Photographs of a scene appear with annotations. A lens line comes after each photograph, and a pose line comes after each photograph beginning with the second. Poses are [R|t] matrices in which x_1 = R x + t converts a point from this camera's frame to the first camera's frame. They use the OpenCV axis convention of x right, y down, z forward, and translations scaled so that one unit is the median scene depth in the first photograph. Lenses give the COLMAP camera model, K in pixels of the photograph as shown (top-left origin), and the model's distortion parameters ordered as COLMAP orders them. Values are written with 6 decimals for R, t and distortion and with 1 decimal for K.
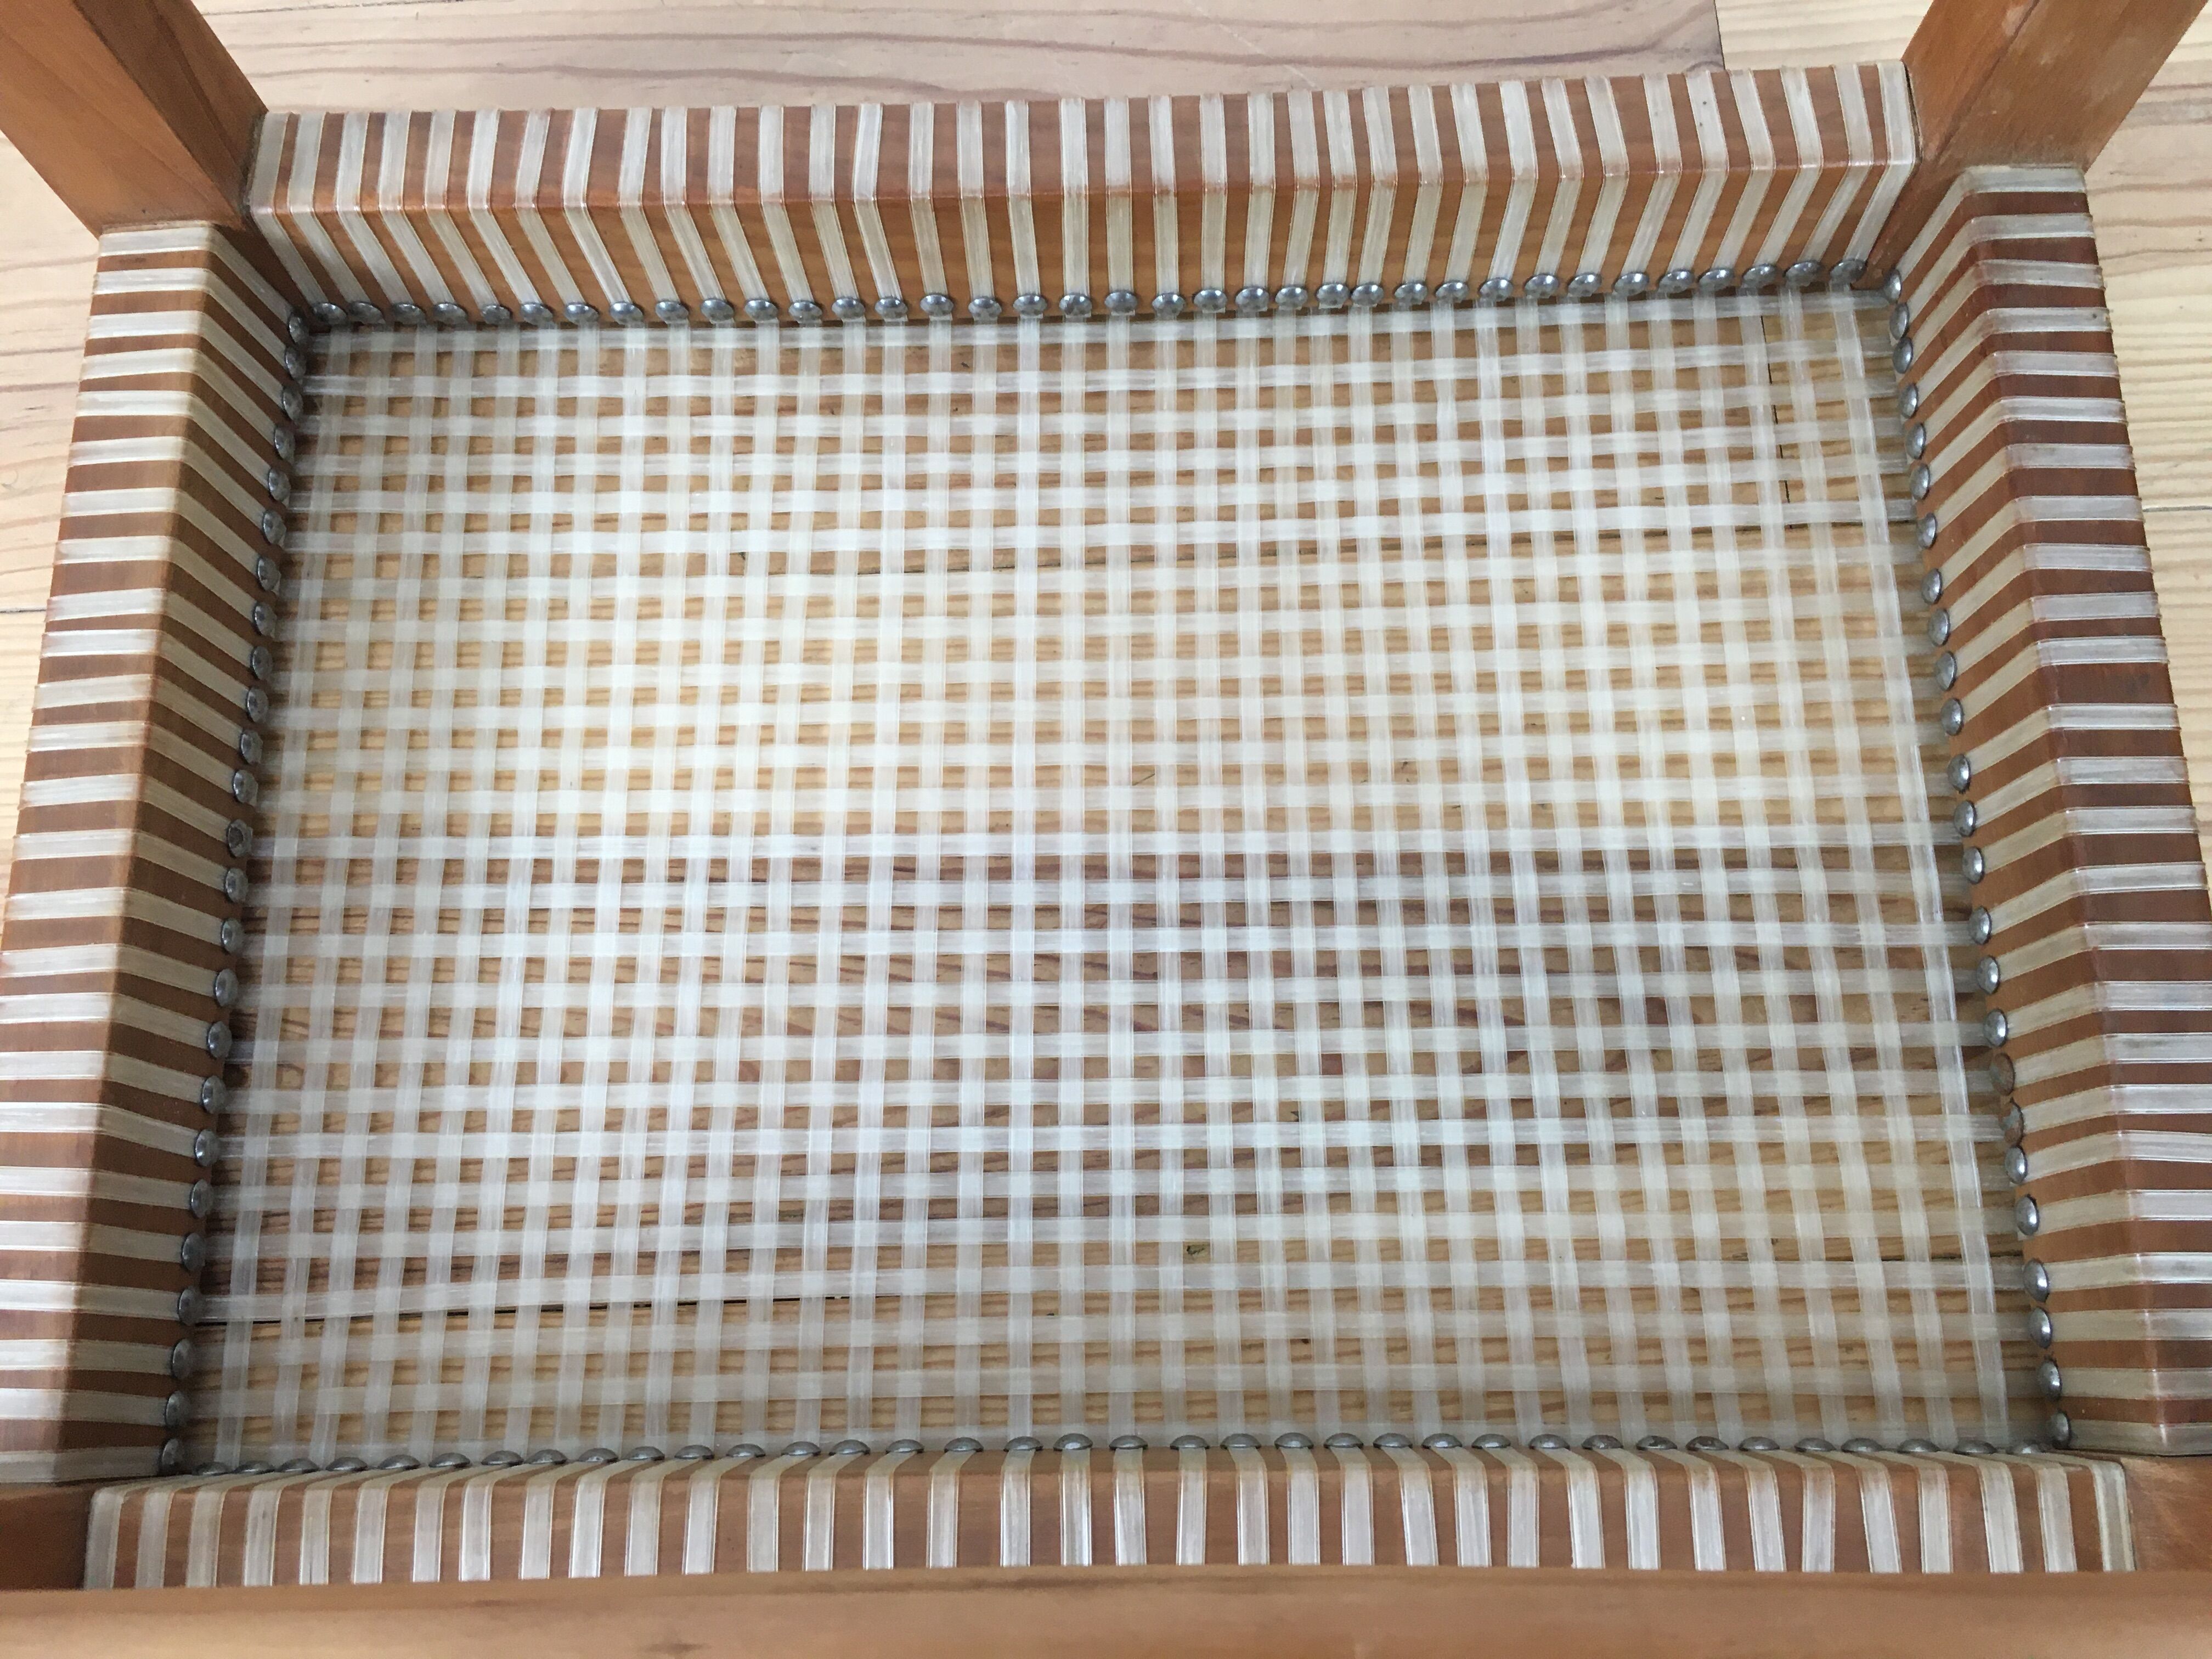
lens RADIAL K [[1877.7, 0, 1112.1], [0, 1877.7, 840.0], [0, 0, 1]] dist [0.076504, -0.132451]
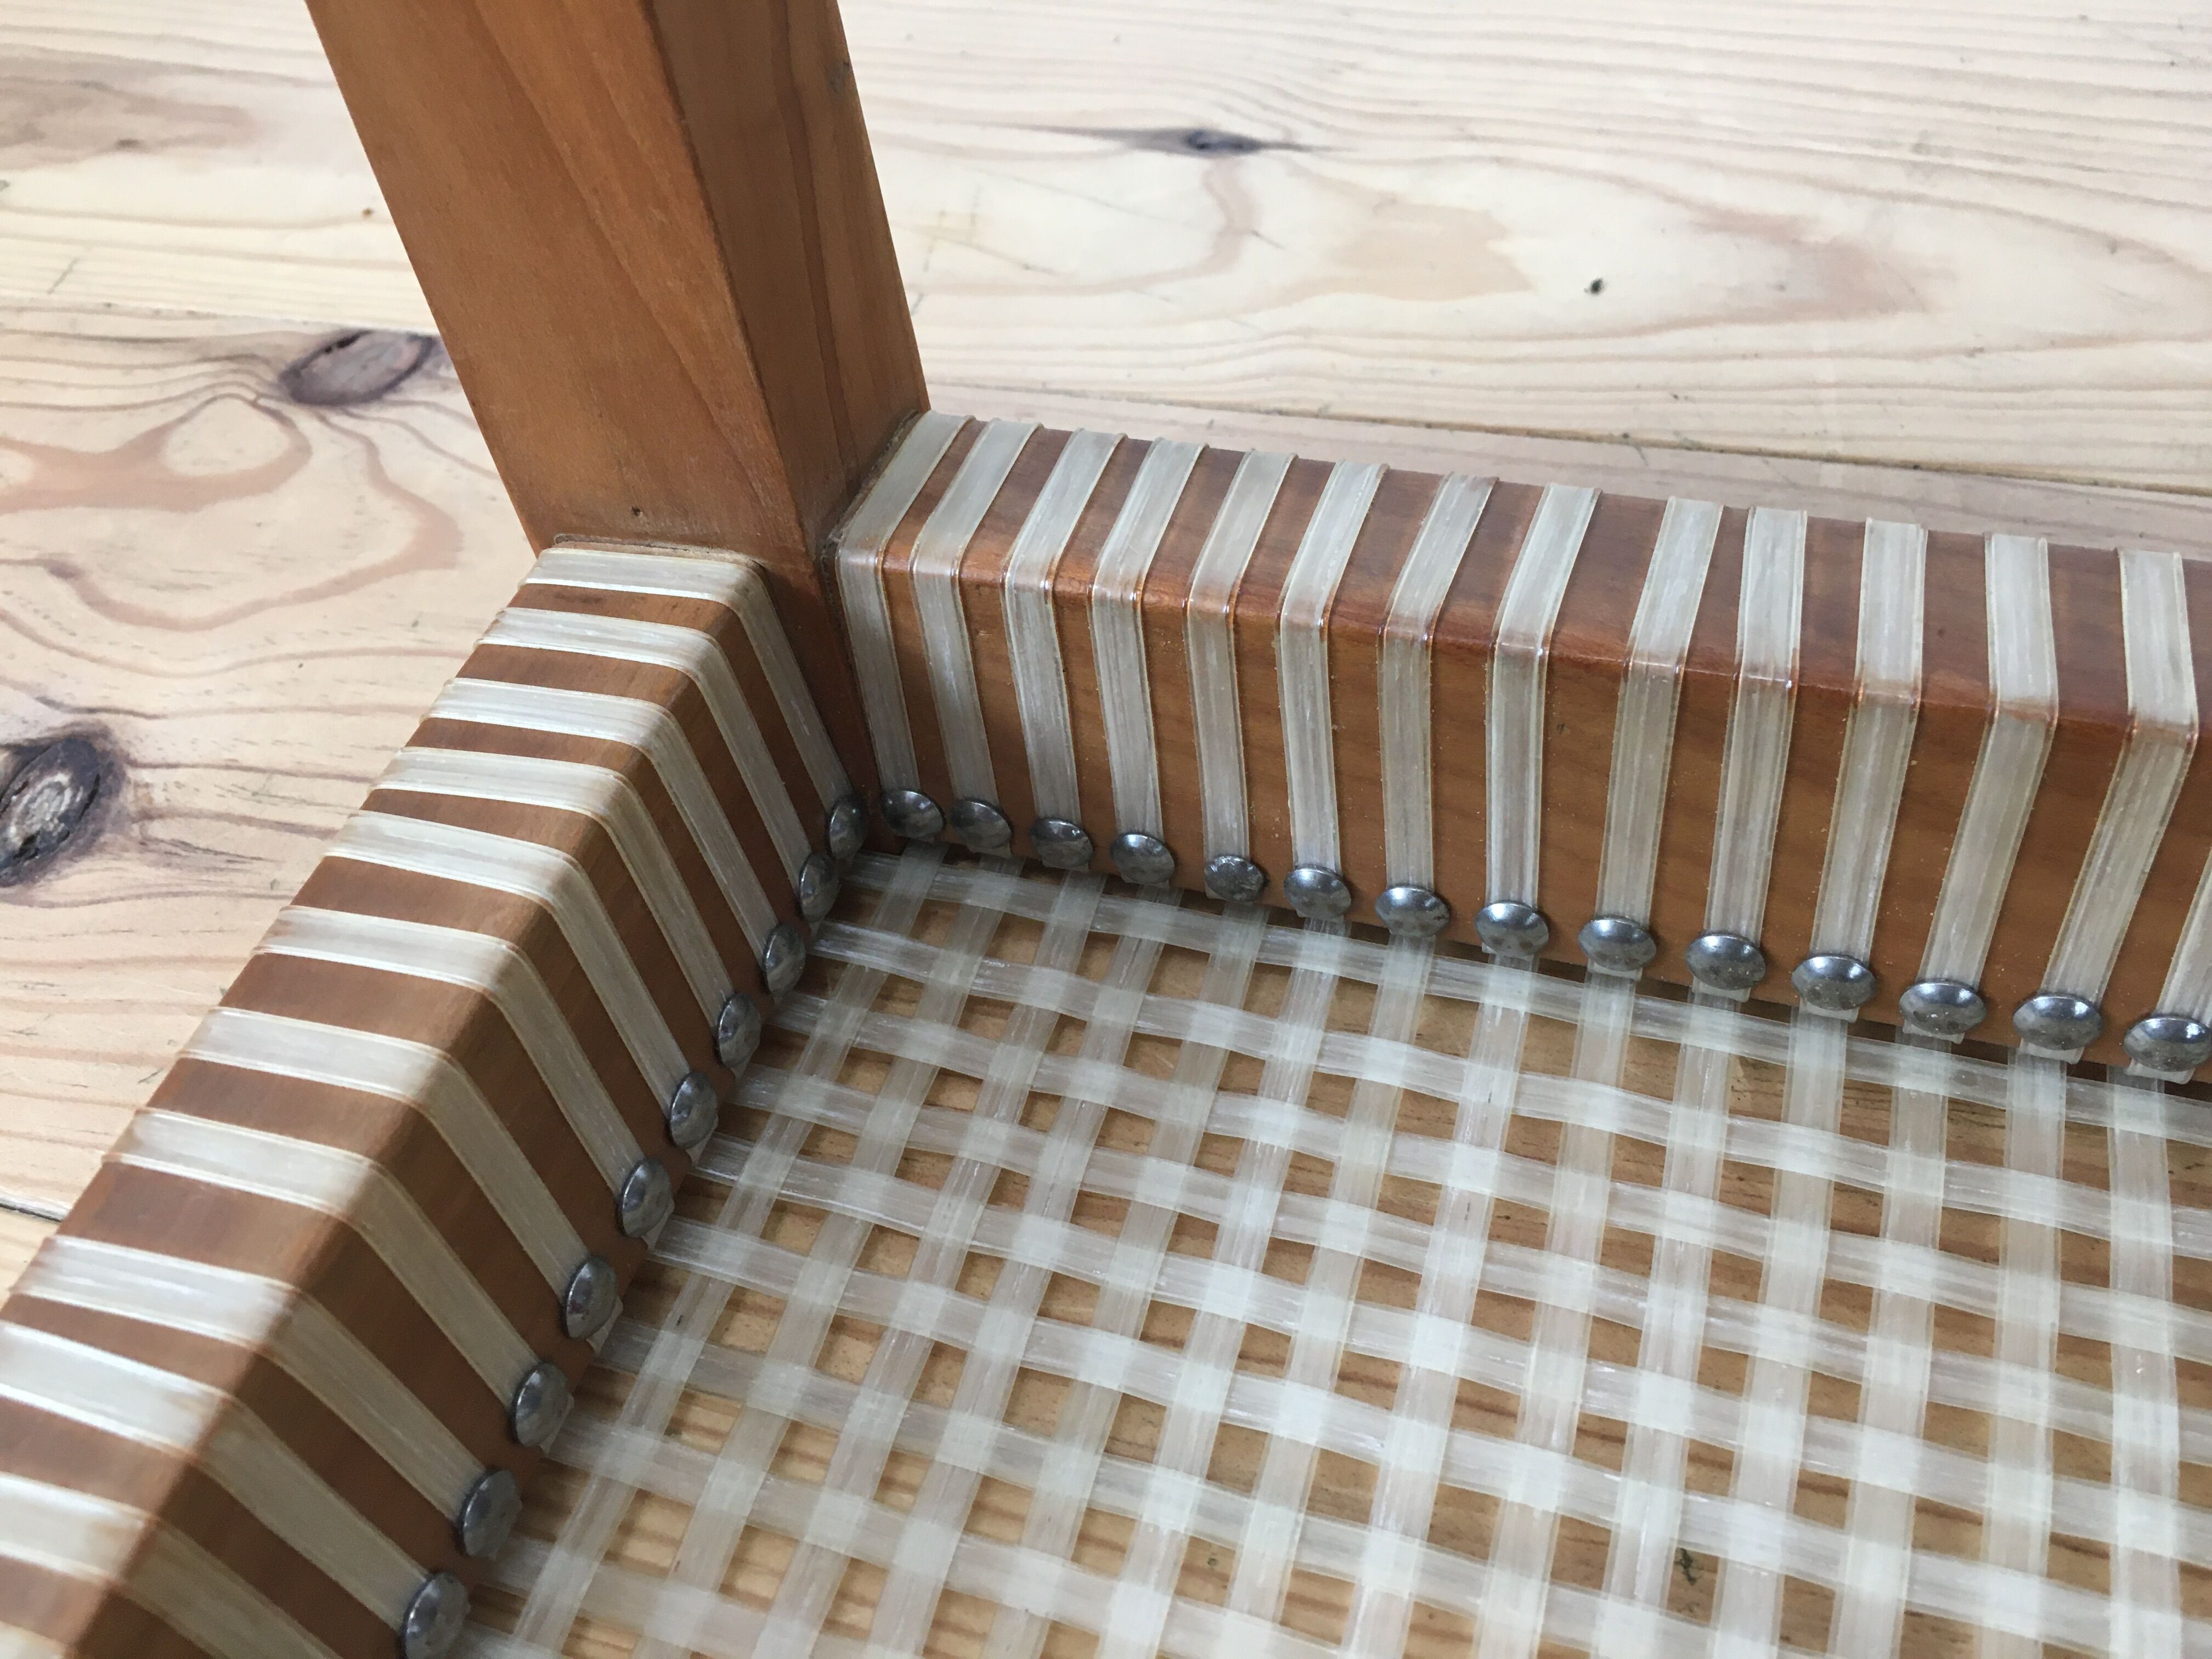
lens RADIAL K [[1967.5, 0, 1055.7], [0, 1967.5, 831.3], [0, 0, 1]] dist [0.081117, -0.139086]
pose [[0.934596, 0.180718, -0.306386, -0.223922], [-0.289914, 0.886064, -0.361717, -0.100088], [0.206109, 0.426885, 0.880504, 0.568909]]
